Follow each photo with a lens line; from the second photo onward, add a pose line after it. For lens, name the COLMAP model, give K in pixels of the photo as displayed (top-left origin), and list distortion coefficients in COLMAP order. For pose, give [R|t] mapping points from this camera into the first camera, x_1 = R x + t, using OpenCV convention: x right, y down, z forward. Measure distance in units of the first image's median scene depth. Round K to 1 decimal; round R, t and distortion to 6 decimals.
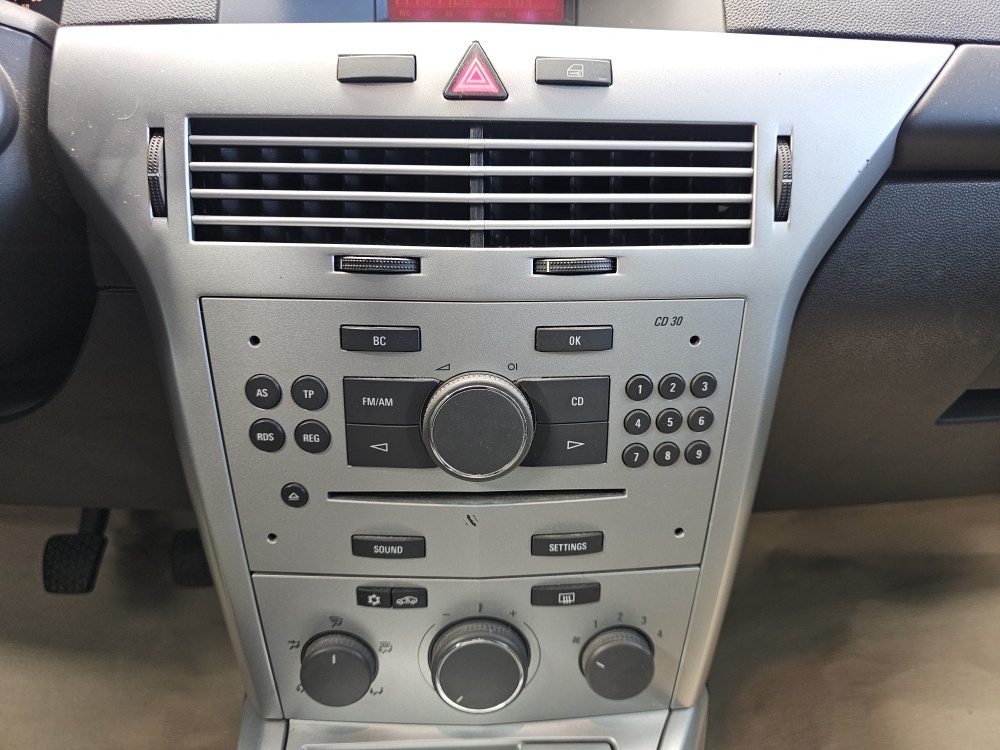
lens RADIAL K [[690.1, 0, 497.8], [0, 690.1, 368.9], [0, 0, 1]] dist [0.041198, -0.079542]
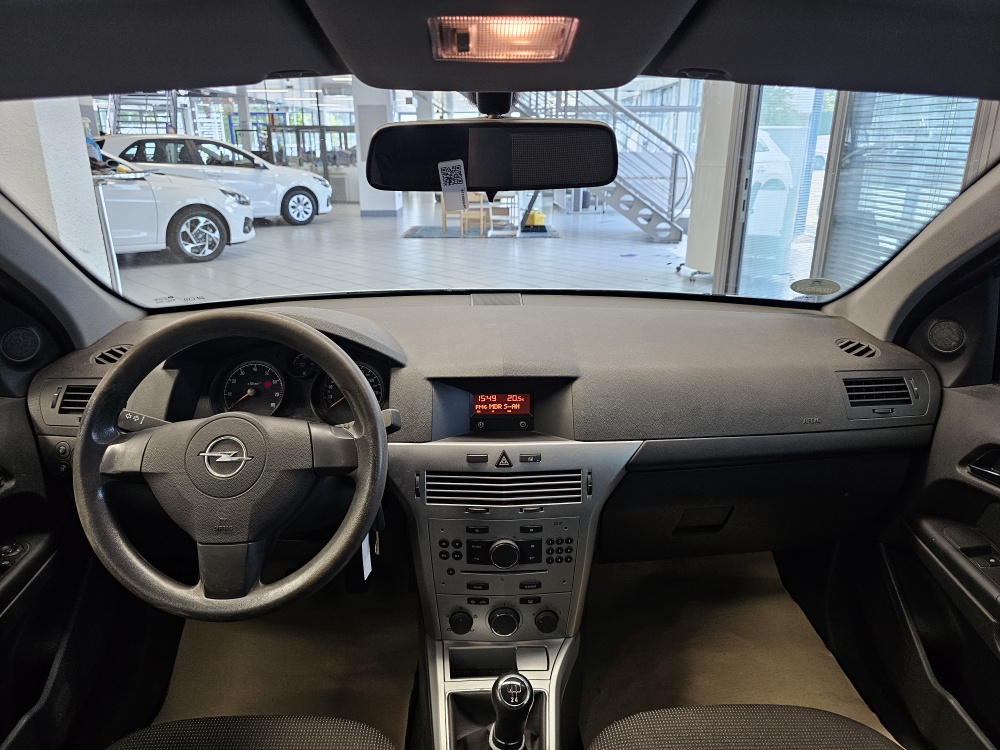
lens RADIAL K [[685.4, 0, 495.8], [0, 685.4, 371.1], [0, 0, 1]] dist [0.062863, -0.073303]
pose [[0.999928, 0.000003, -0.011996, -0.028853], [0.000141, 0.999928, 0.011972, -0.868012], [0.011995, -0.011973, 0.999856, -2.448574]]
